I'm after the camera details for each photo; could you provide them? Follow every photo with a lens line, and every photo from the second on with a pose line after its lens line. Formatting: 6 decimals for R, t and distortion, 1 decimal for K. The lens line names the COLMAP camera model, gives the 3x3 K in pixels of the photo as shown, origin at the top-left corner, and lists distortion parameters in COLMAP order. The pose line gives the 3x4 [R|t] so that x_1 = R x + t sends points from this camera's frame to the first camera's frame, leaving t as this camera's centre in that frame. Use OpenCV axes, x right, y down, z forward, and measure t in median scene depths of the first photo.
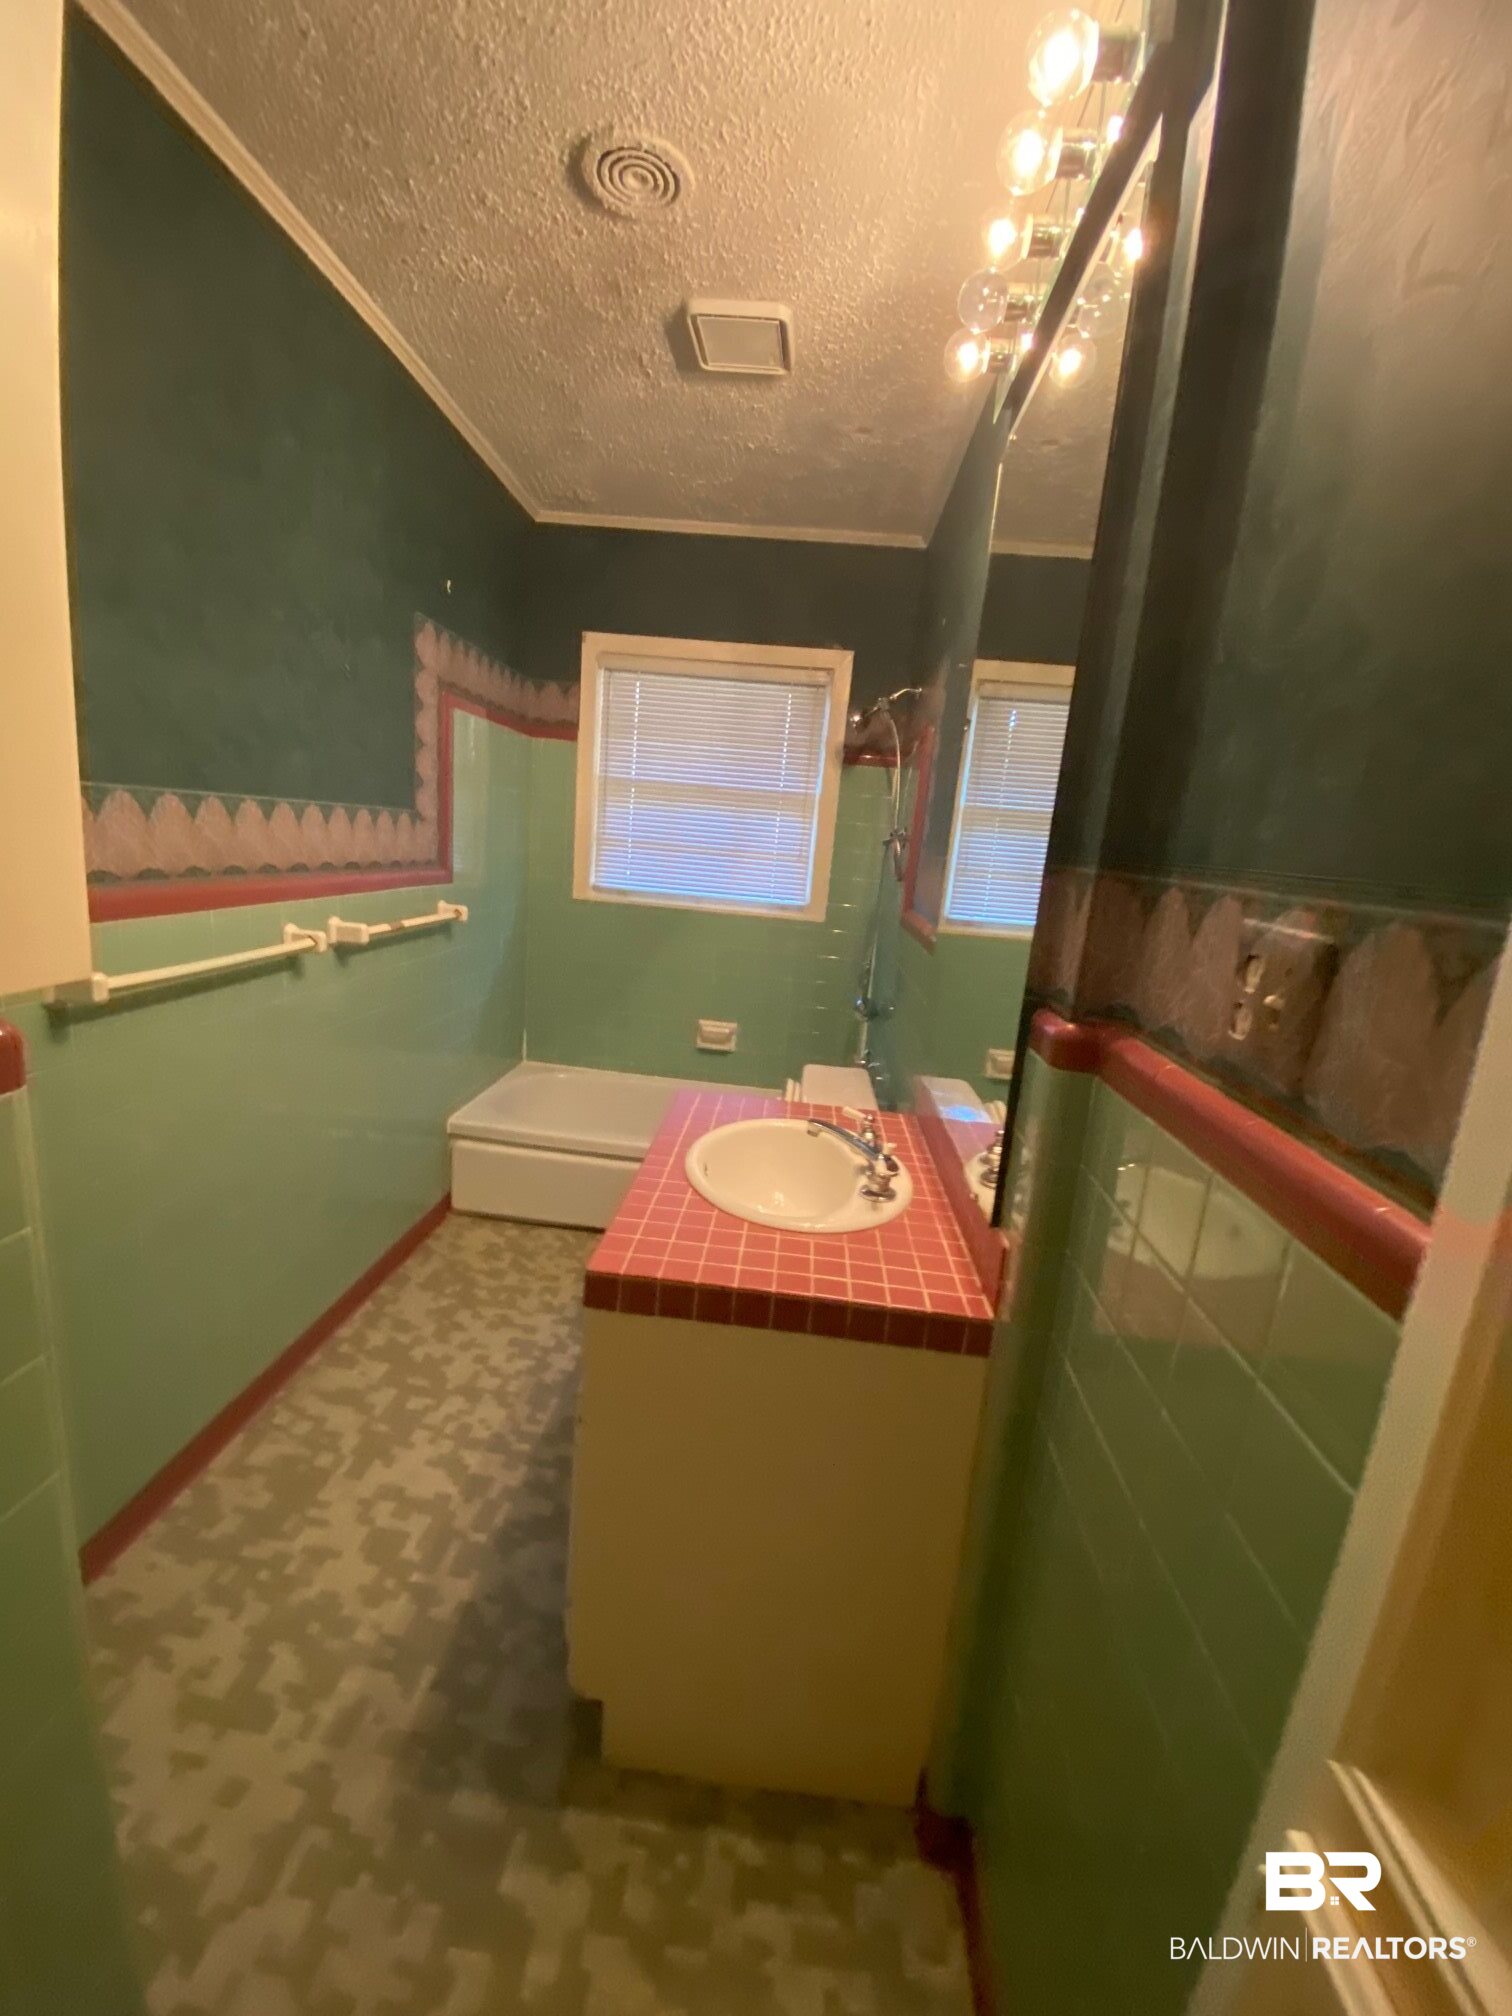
lens RADIAL K [[835.0, 0, 755.7], [0, 835.0, 994.3], [0, 0, 1]] dist [-0.001598, -0.007379]
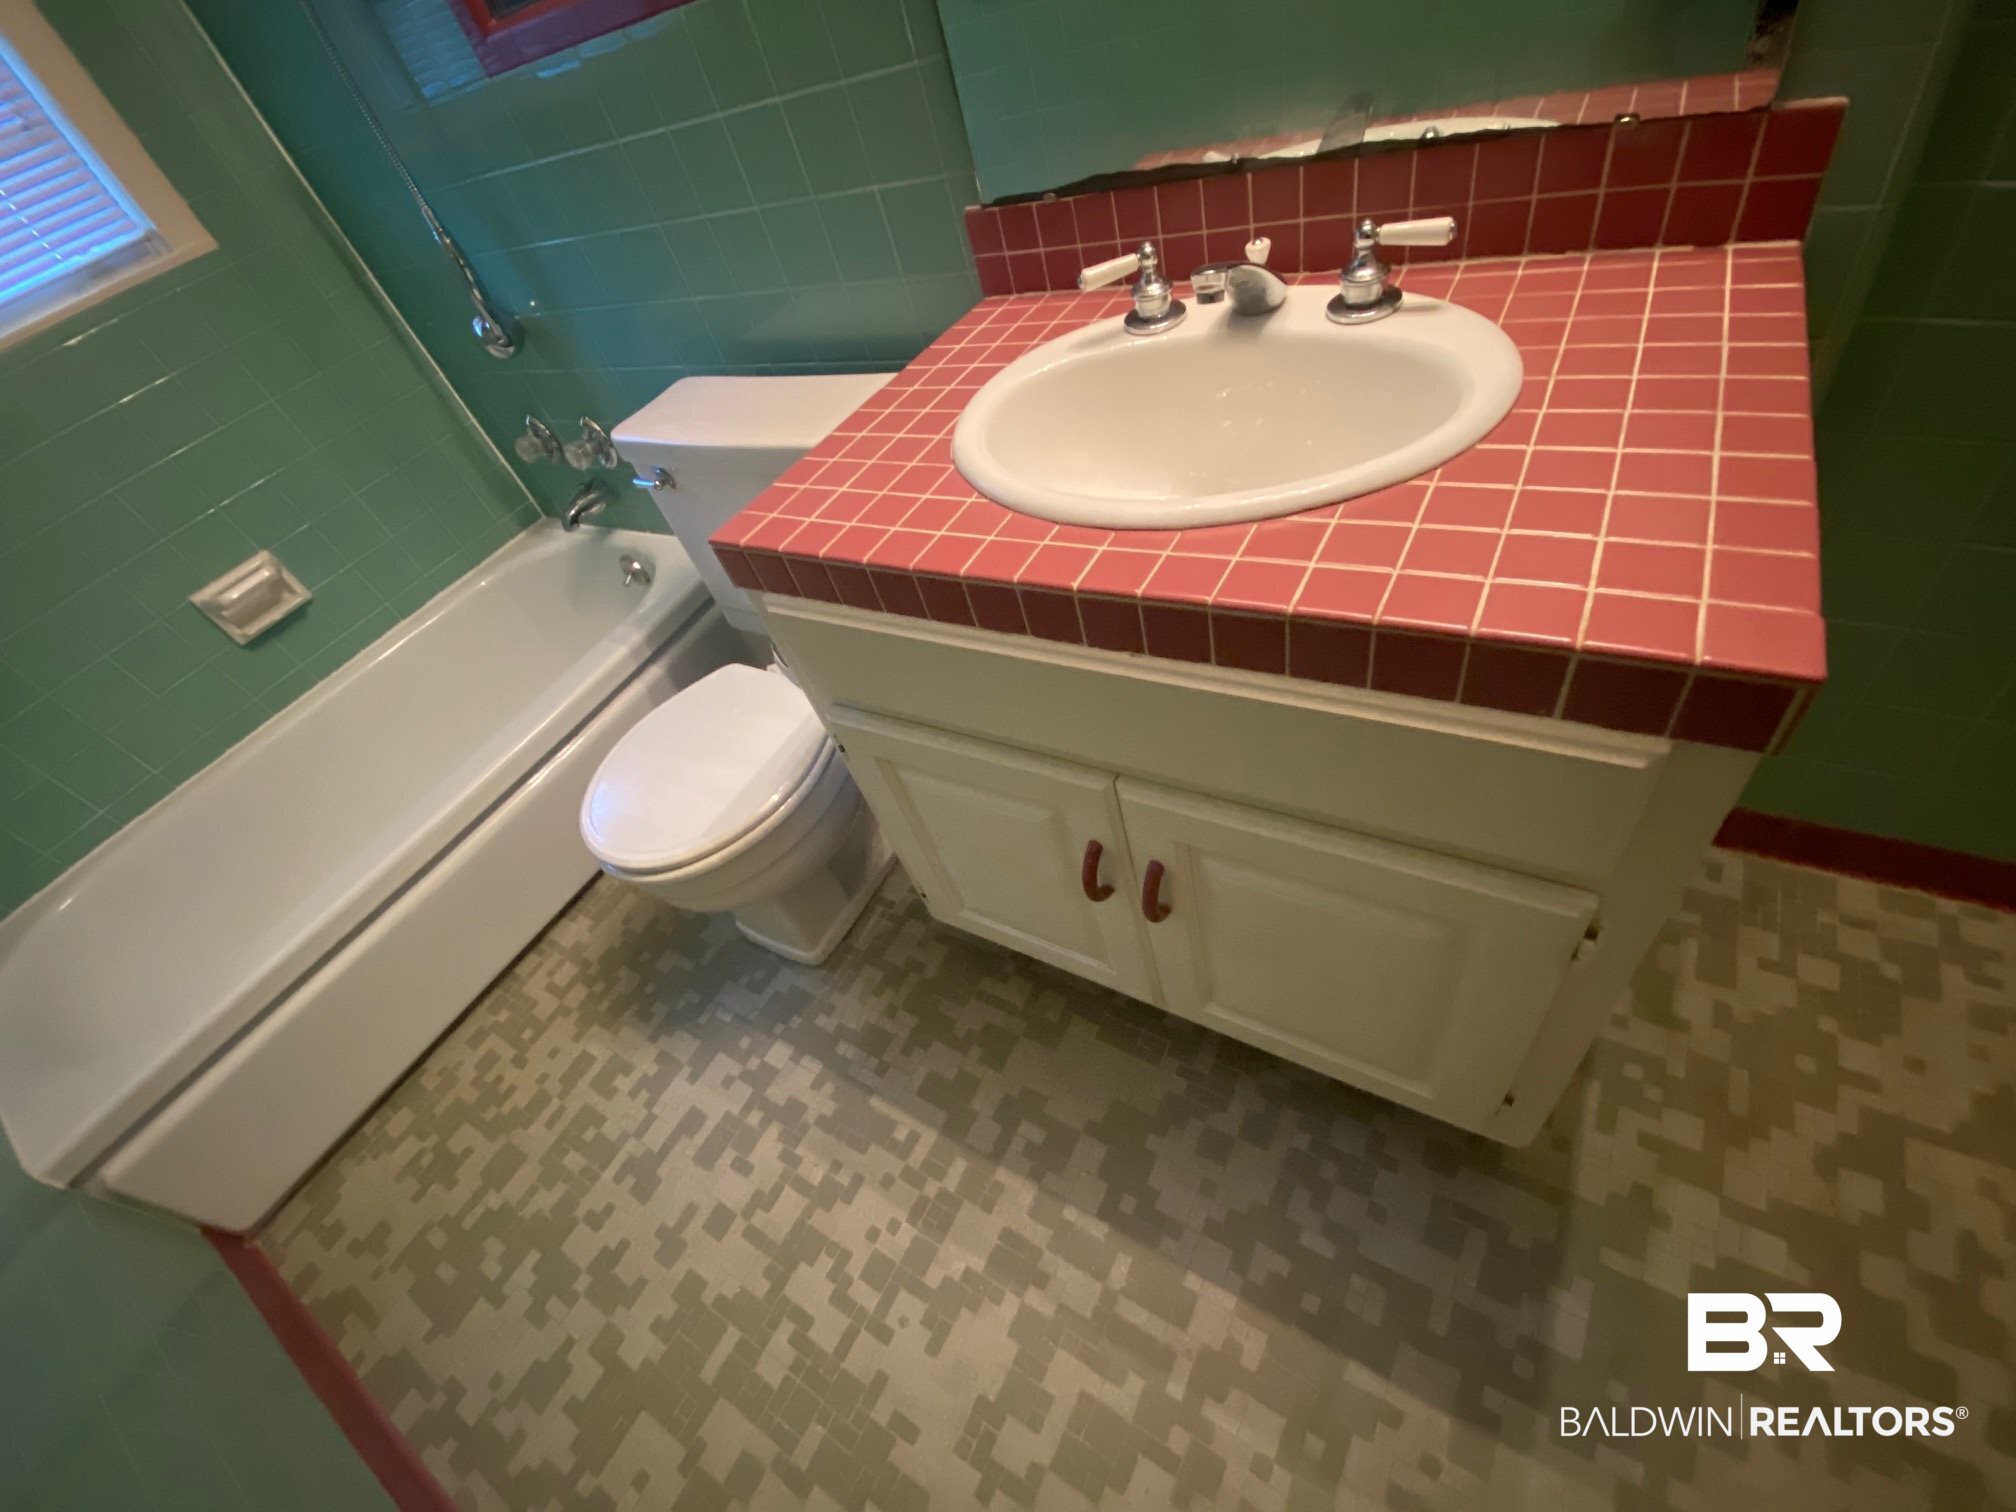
lens RADIAL K [[835.0, 0, 1000.5], [0, 835.0, 761.1], [0, 0, 1]] dist [-0.001598, -0.007379]
pose [[0.403084, -0.783929, 0.472206, -0.276035], [0.443794, 0.618690, 0.648283, -0.020020], [-0.800357, -0.051750, 0.597287, 0.542422]]
